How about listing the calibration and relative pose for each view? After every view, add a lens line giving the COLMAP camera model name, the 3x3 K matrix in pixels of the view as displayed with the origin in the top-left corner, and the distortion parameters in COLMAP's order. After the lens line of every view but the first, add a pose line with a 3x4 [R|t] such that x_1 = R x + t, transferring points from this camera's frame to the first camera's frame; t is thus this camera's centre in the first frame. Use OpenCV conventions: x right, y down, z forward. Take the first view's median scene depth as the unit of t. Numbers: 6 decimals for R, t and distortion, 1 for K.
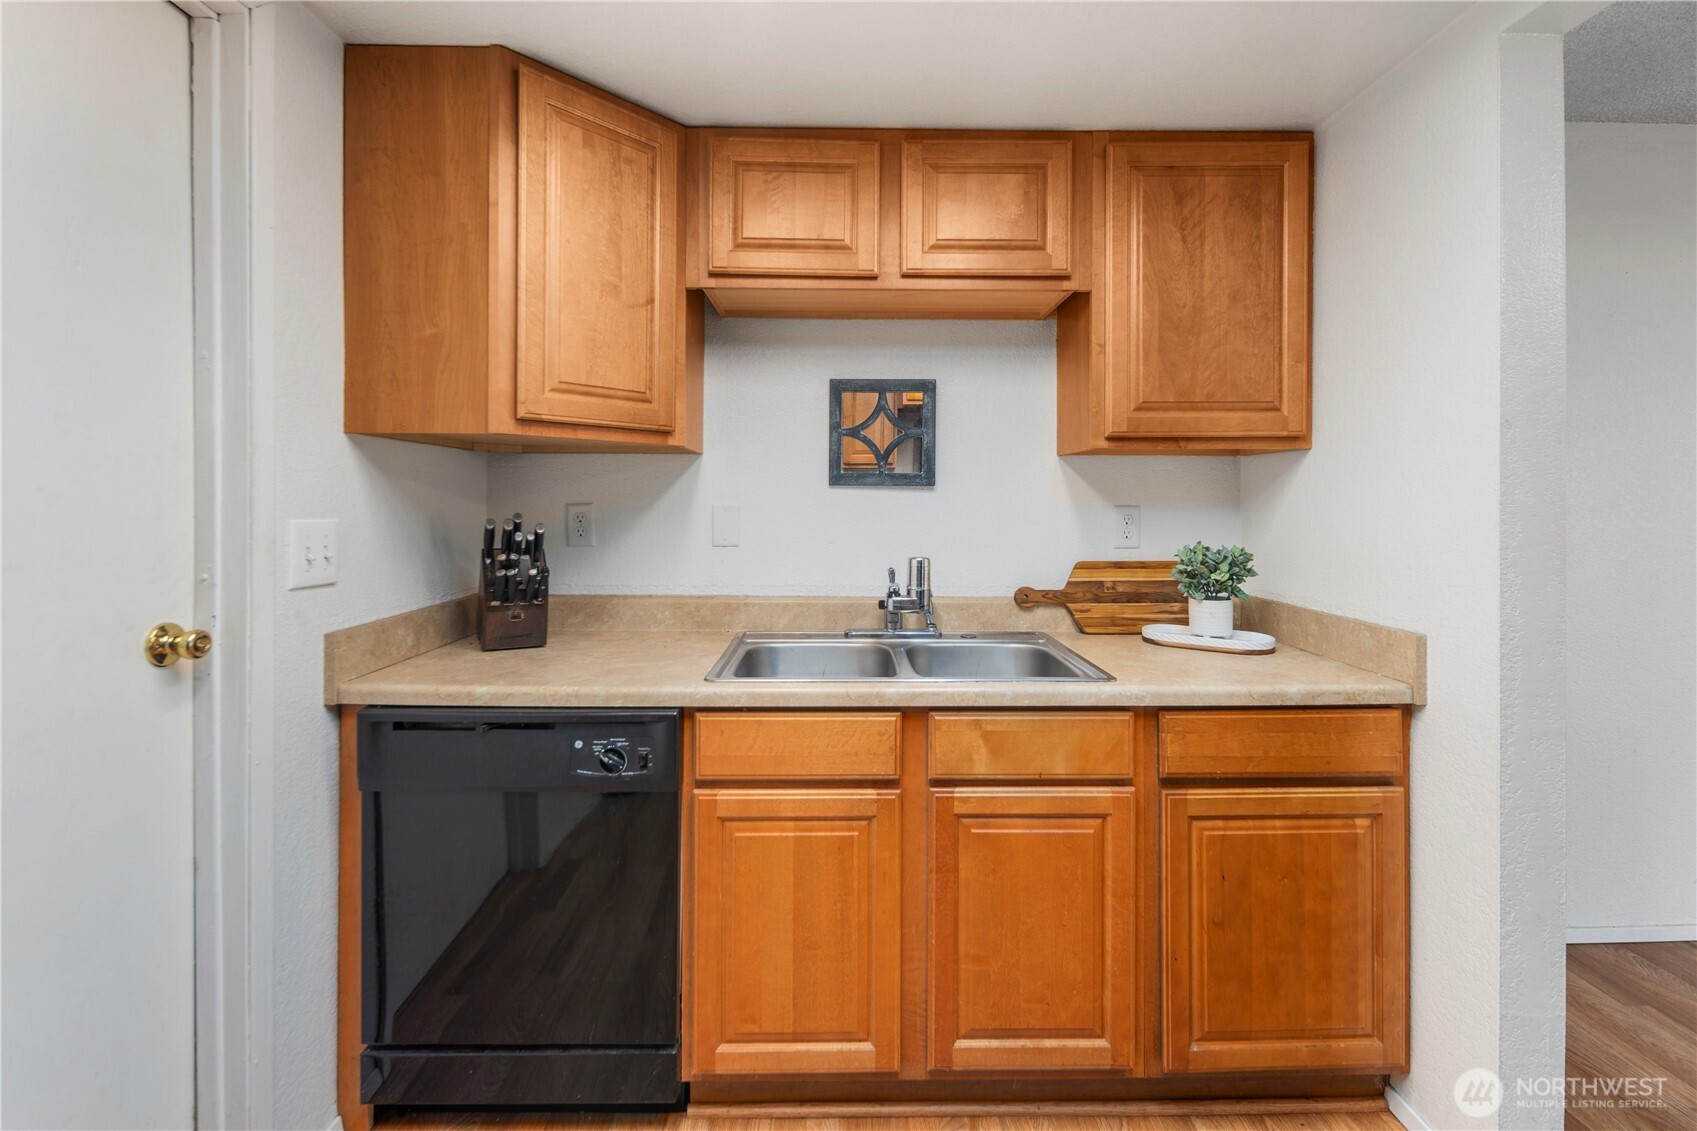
lens RADIAL K [[748.8, 0, 863.7], [0, 748.8, 500.3], [0, 0, 1]] dist [0.001433, -0.002105]
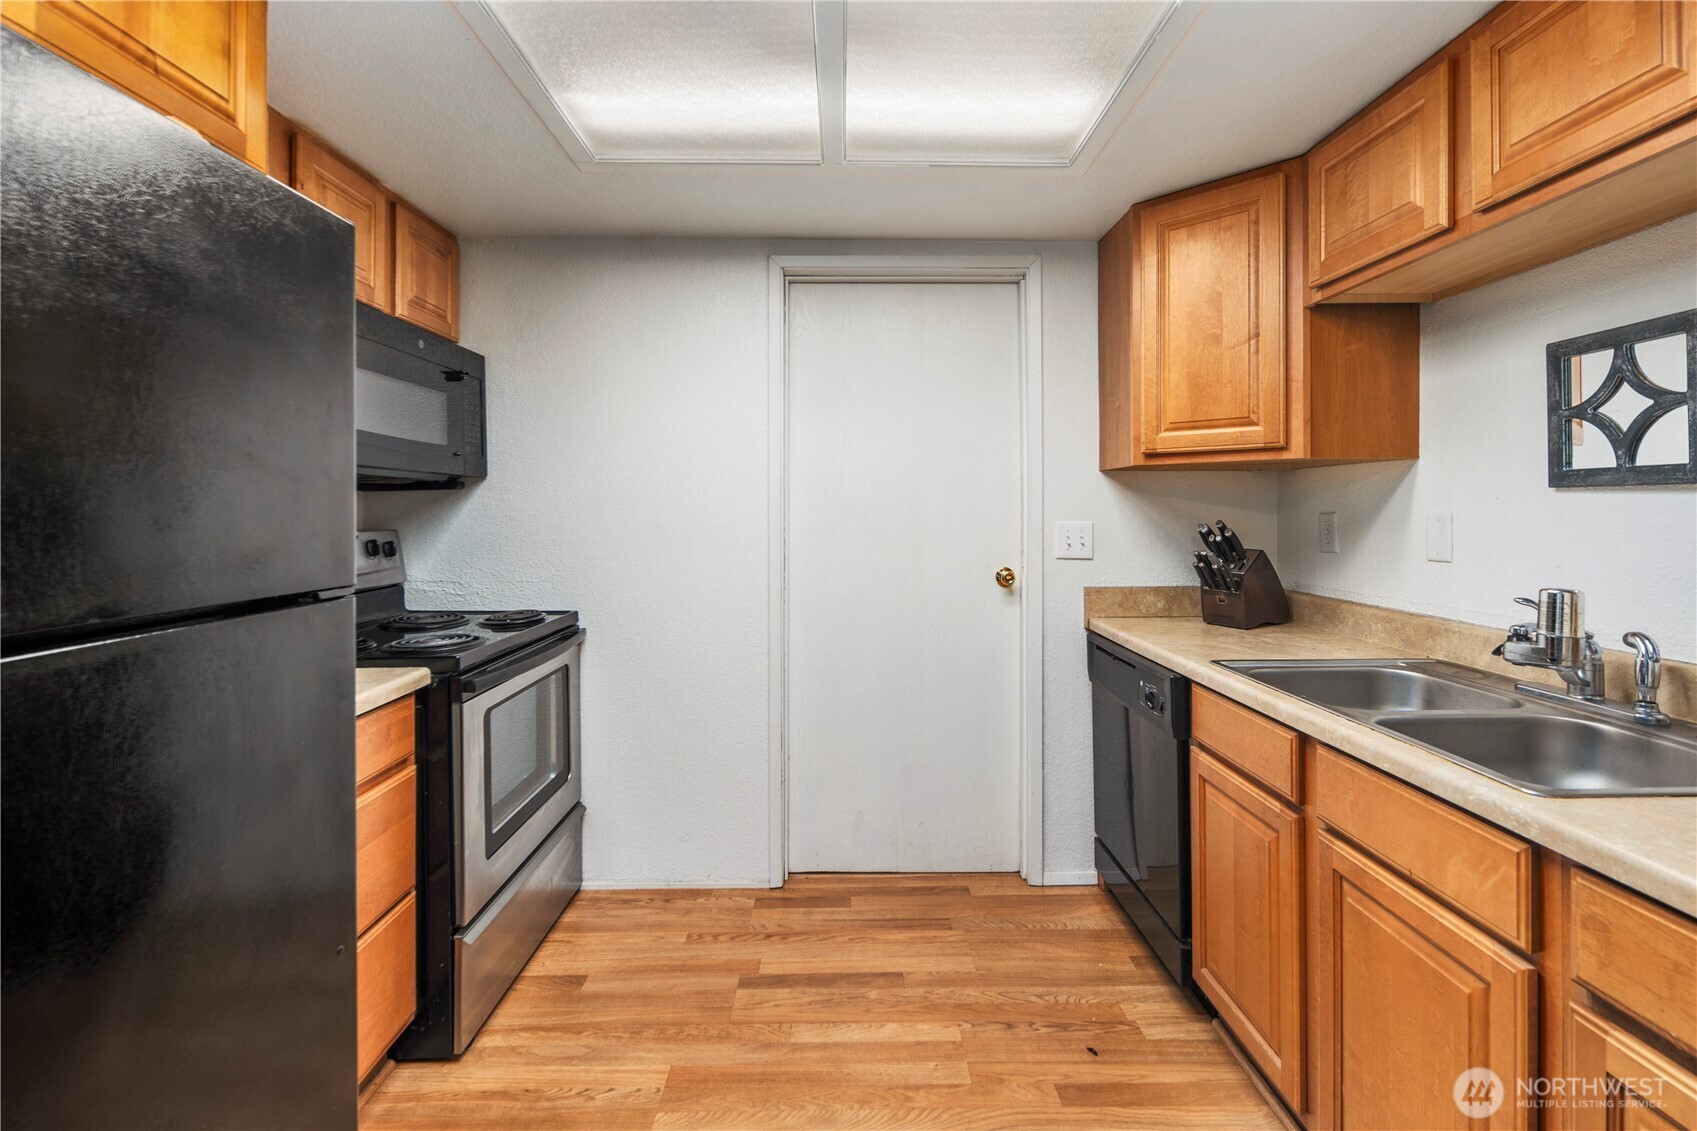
lens RADIAL K [[748.8, 0, 832.7], [0, 748.8, 507.5], [0, 0, 1]] dist [0.001433, -0.002105]
pose [[-0.023311, -0.007250, -0.999702, 0.825055], [0.004723, 0.999962, -0.007362, 0.001725], [0.999717, -0.004893, -0.023276, 0.358388]]
